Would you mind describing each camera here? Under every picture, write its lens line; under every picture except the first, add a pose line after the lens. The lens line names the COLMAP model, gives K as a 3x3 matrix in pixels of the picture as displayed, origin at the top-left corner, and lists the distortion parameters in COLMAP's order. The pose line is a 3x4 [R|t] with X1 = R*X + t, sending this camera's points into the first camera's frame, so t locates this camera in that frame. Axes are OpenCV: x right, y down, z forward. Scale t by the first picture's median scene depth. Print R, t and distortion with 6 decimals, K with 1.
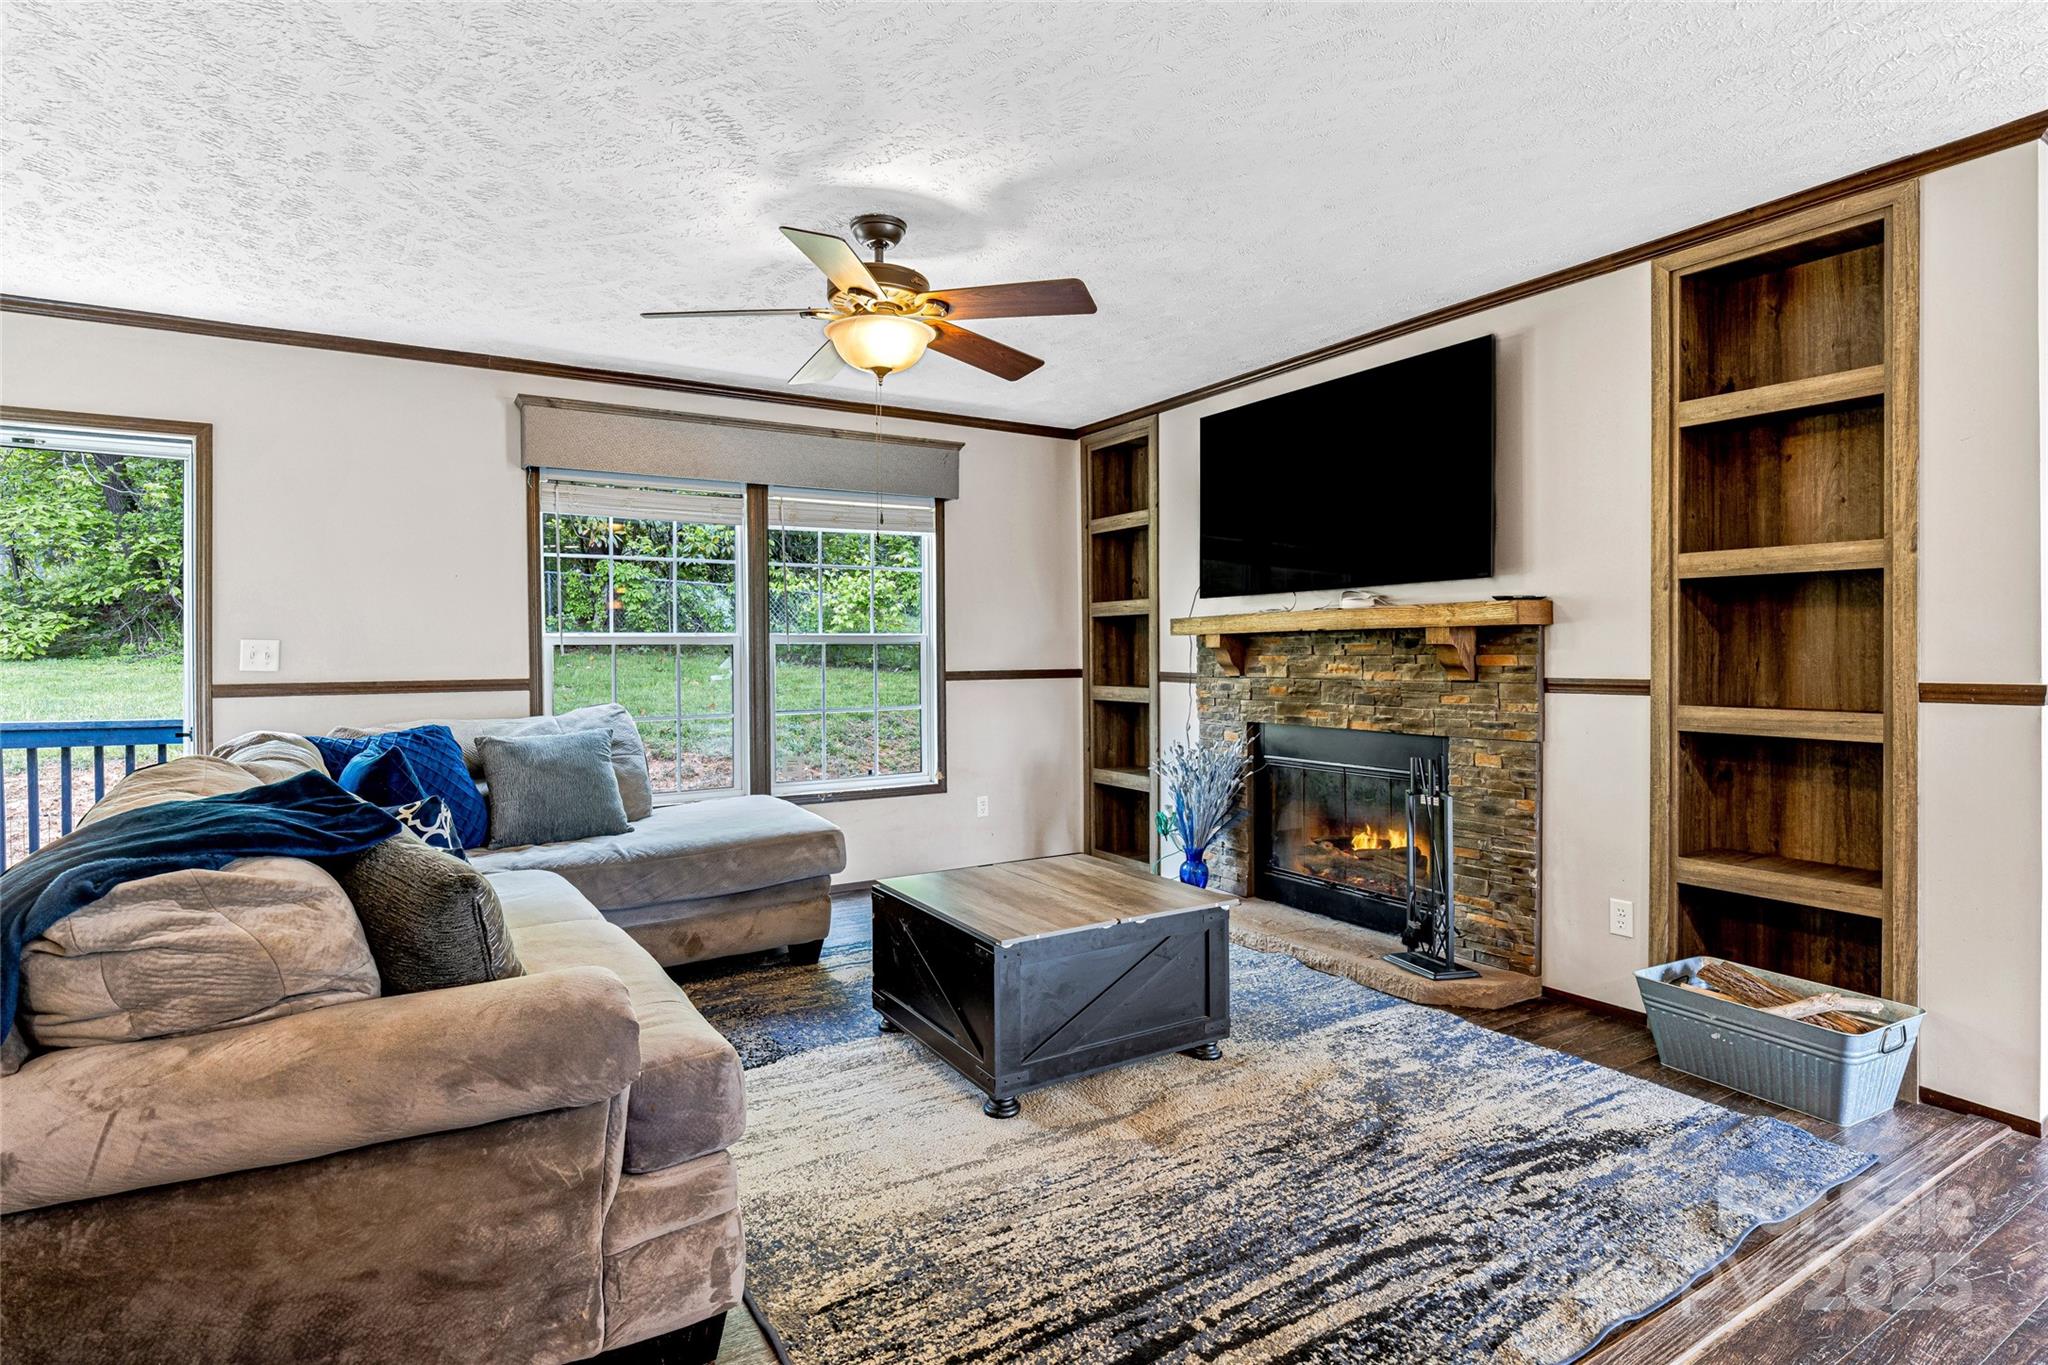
lens RADIAL K [[1051.6, 0, 1024.7], [0, 1051.6, 670.8], [0, 0, 1]] dist [-0.007711, -0.000942]
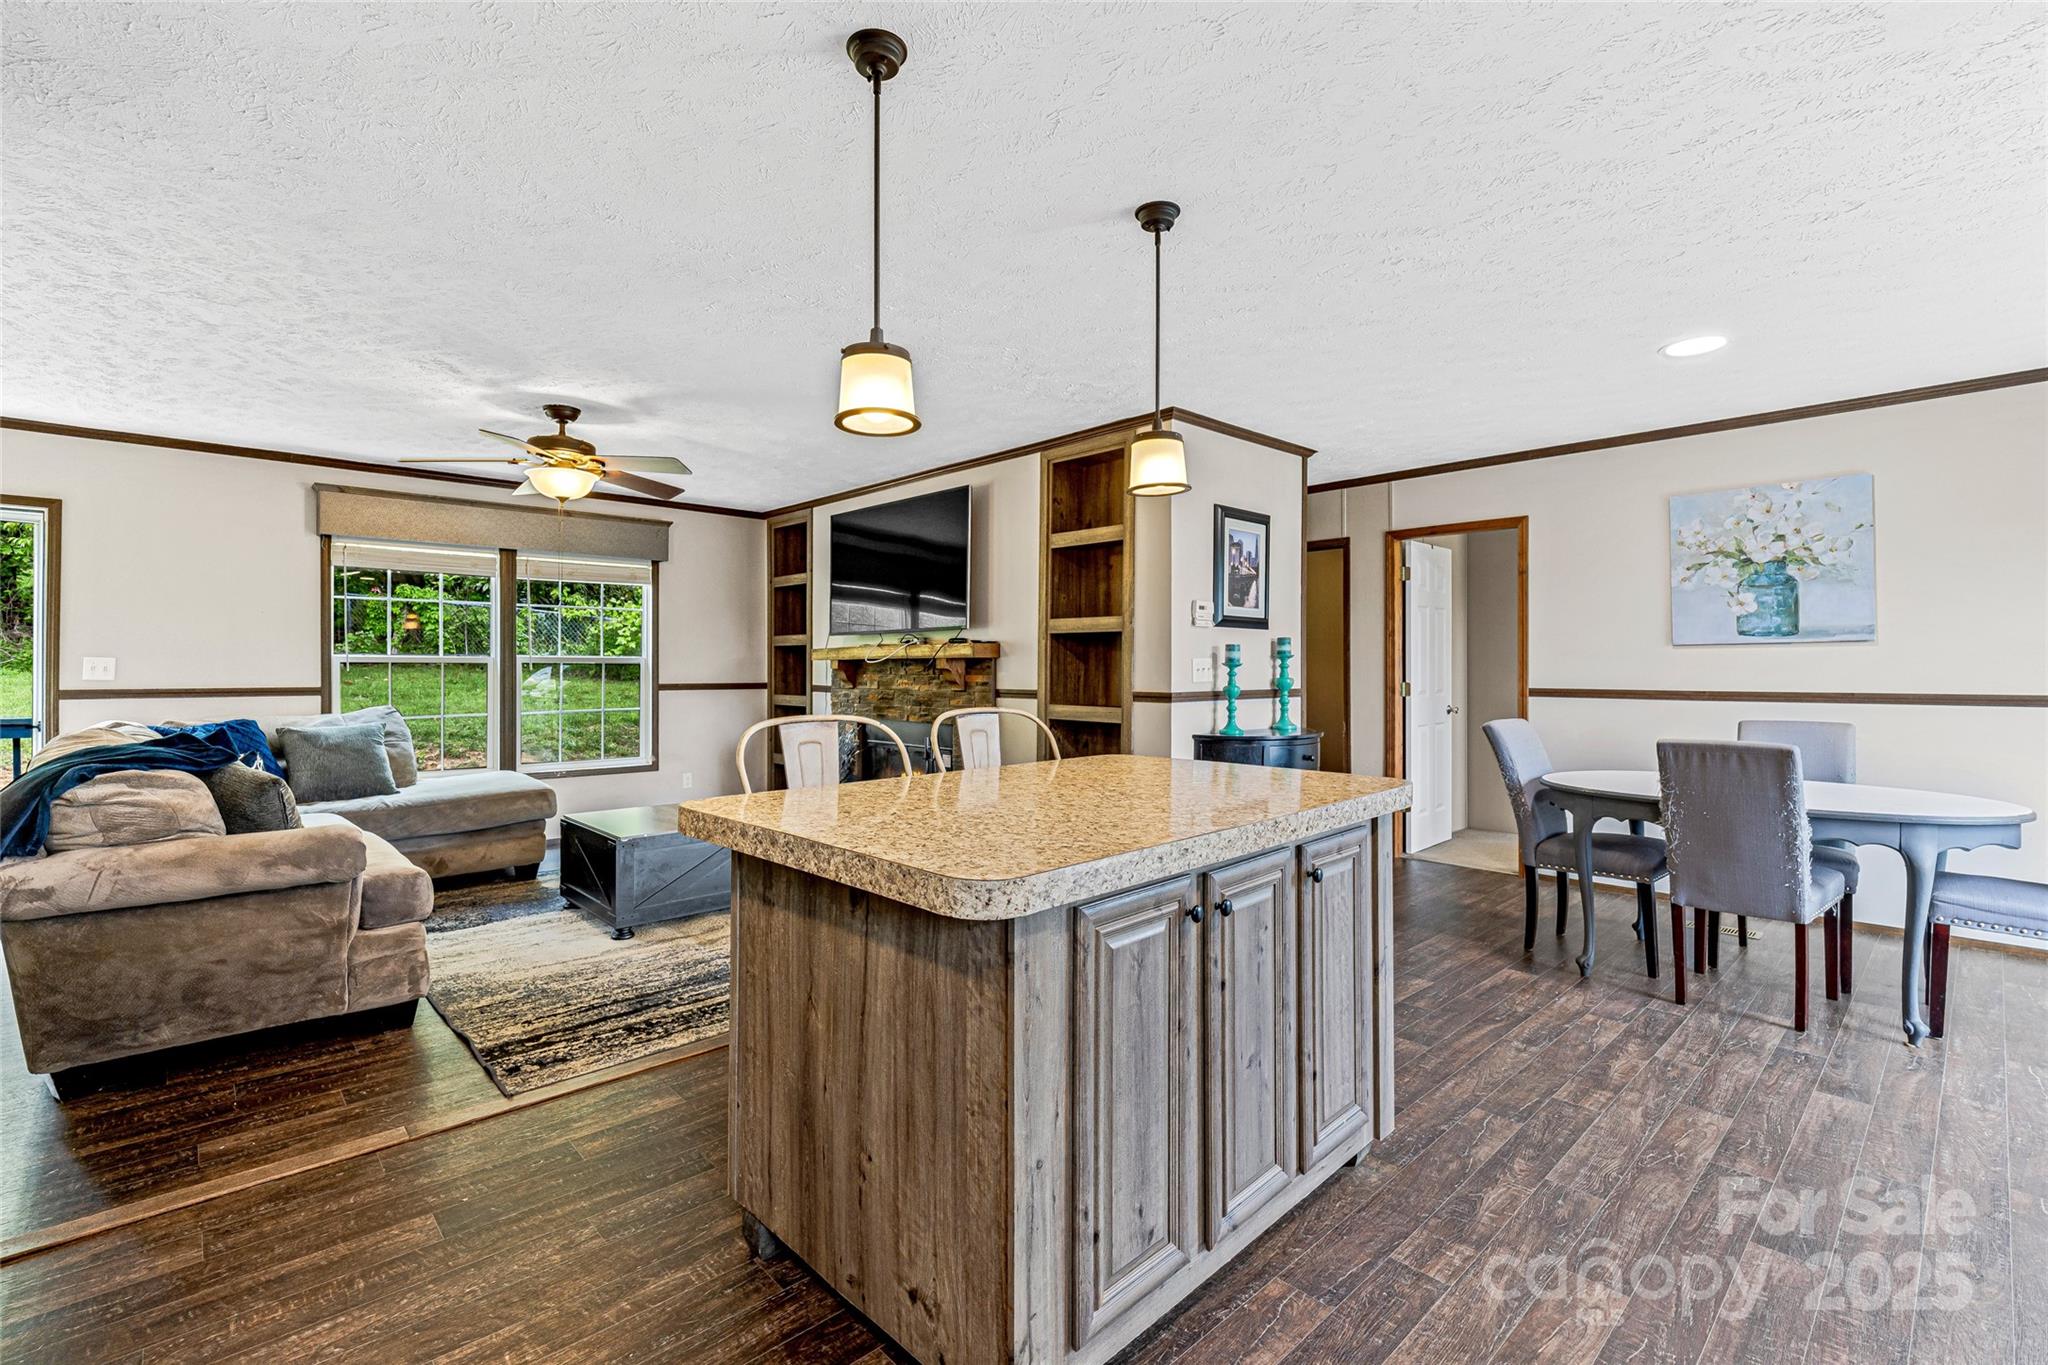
lens RADIAL K [[919.3, 0, 1026.0], [0, 919.3, 676.7], [0, 0, 1]] dist [-0.013611, 0.000264]
pose [[0.978210, 0.007036, 0.207500, 0.269925], [-0.004930, 0.999931, -0.010666, 0.002819], [-0.207561, 0.009411, 0.978177, -0.530164]]
